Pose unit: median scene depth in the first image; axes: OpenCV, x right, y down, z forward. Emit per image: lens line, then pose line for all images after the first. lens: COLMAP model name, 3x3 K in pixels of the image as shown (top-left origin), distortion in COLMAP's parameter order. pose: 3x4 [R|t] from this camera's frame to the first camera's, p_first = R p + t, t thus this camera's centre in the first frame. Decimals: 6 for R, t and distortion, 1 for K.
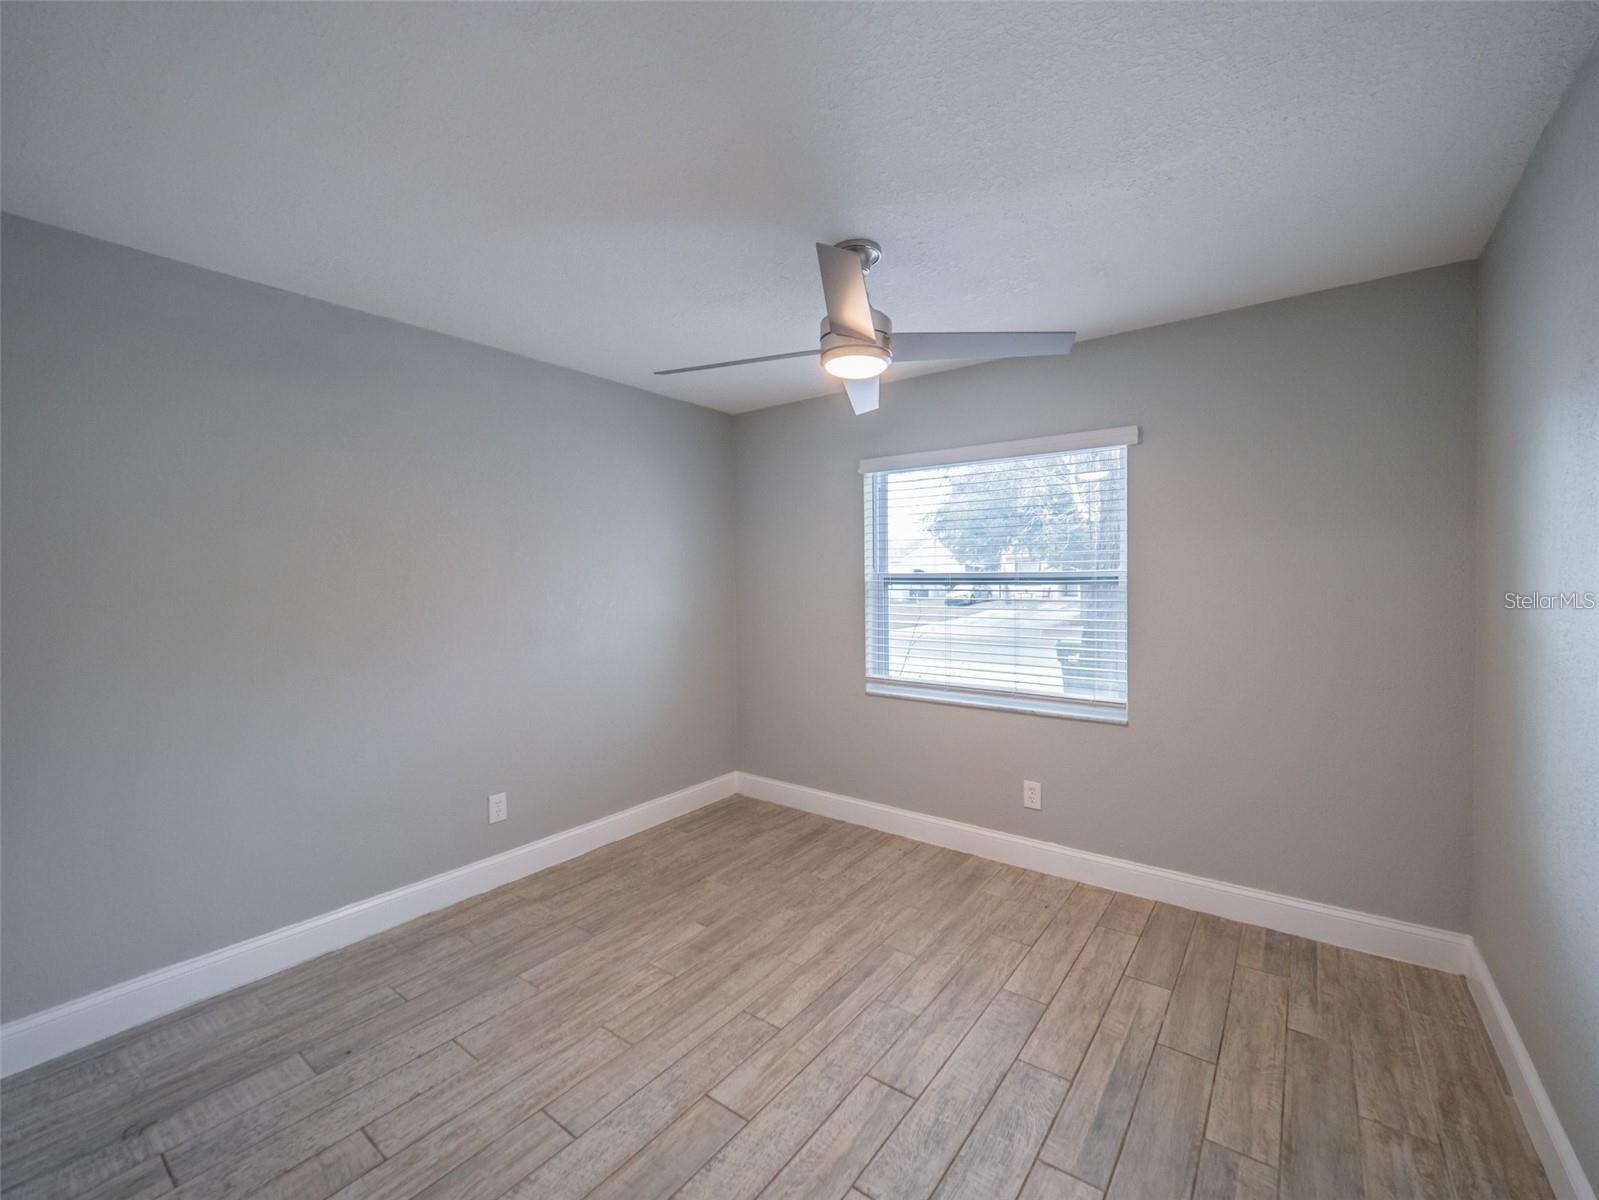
lens RADIAL K [[680.3, 0, 813.5], [0, 680.3, 596.1], [0, 0, 1]] dist [-0.006069, -0.000527]
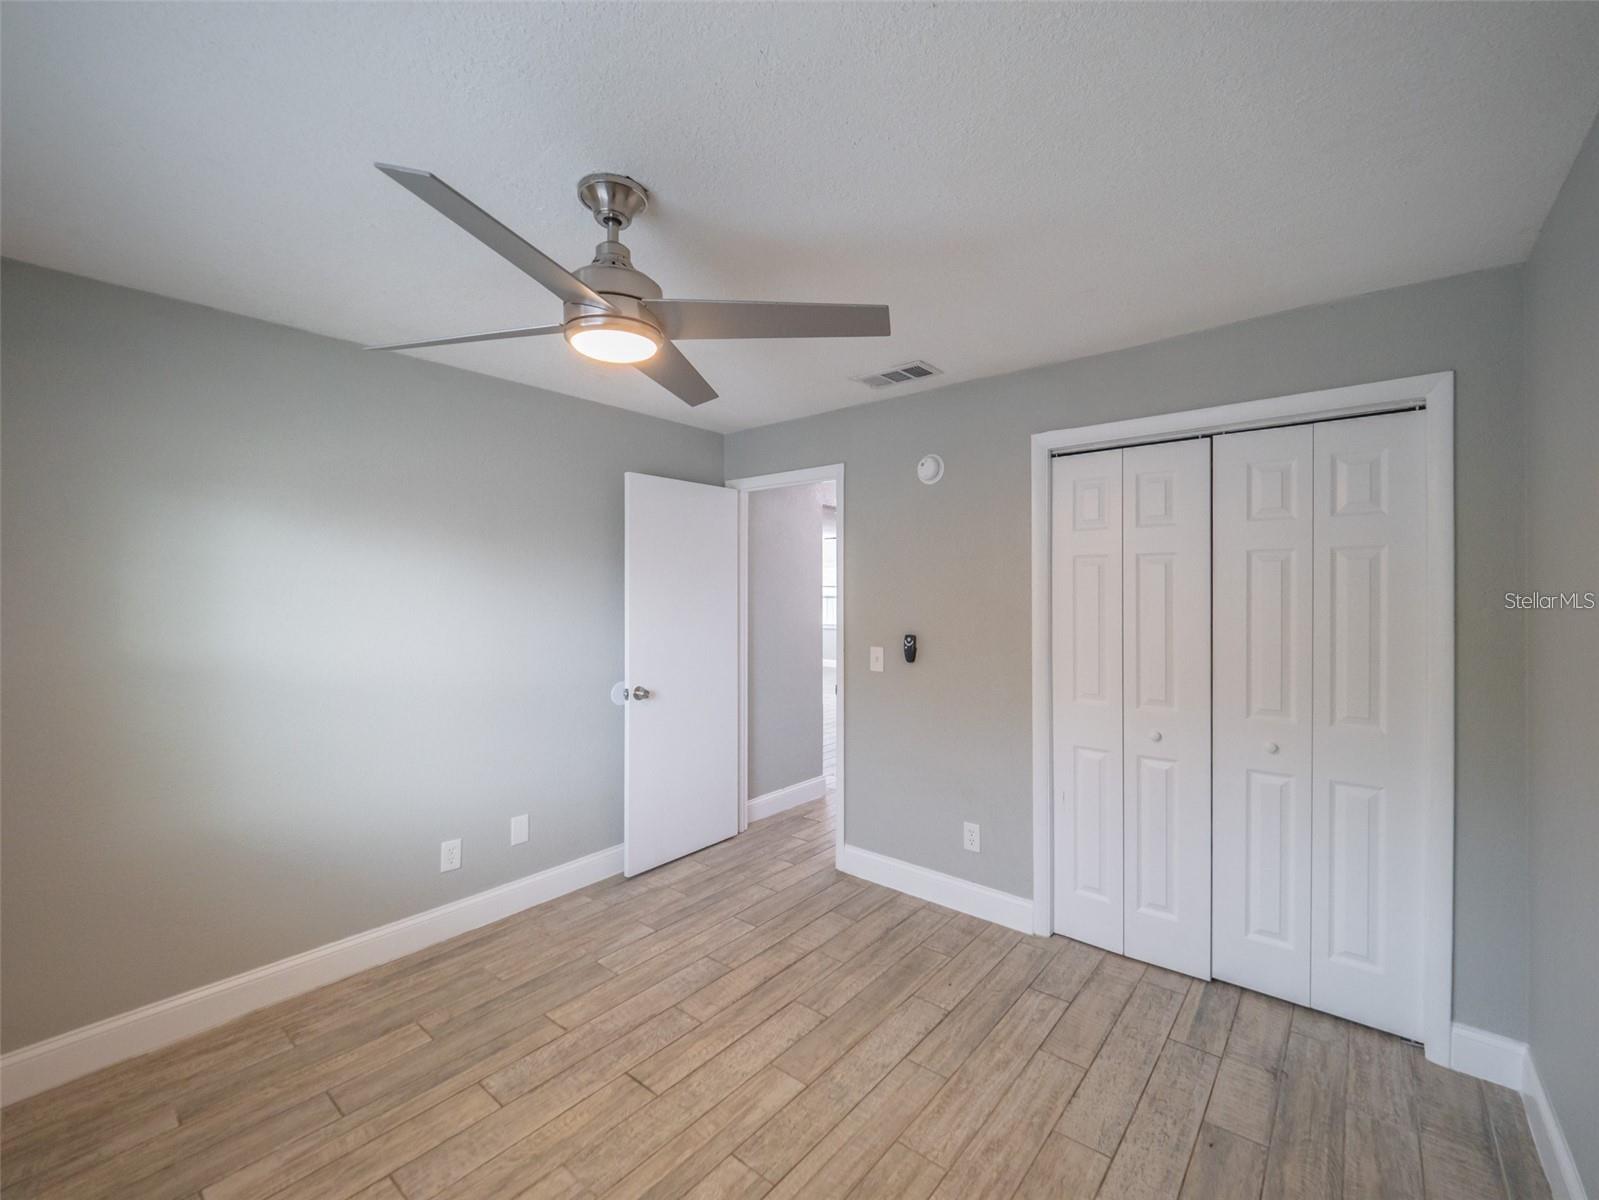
lens RADIAL K [[680.3, 0, 813.5], [0, 680.3, 596.1], [0, 0, 1]] dist [-0.006069, -0.000527]
pose [[-0.998911, 0.012897, 0.044849, -0.218544], [0.014330, 0.999392, 0.031780, -0.099315], [-0.044412, 0.032388, -0.998488, 1.999652]]
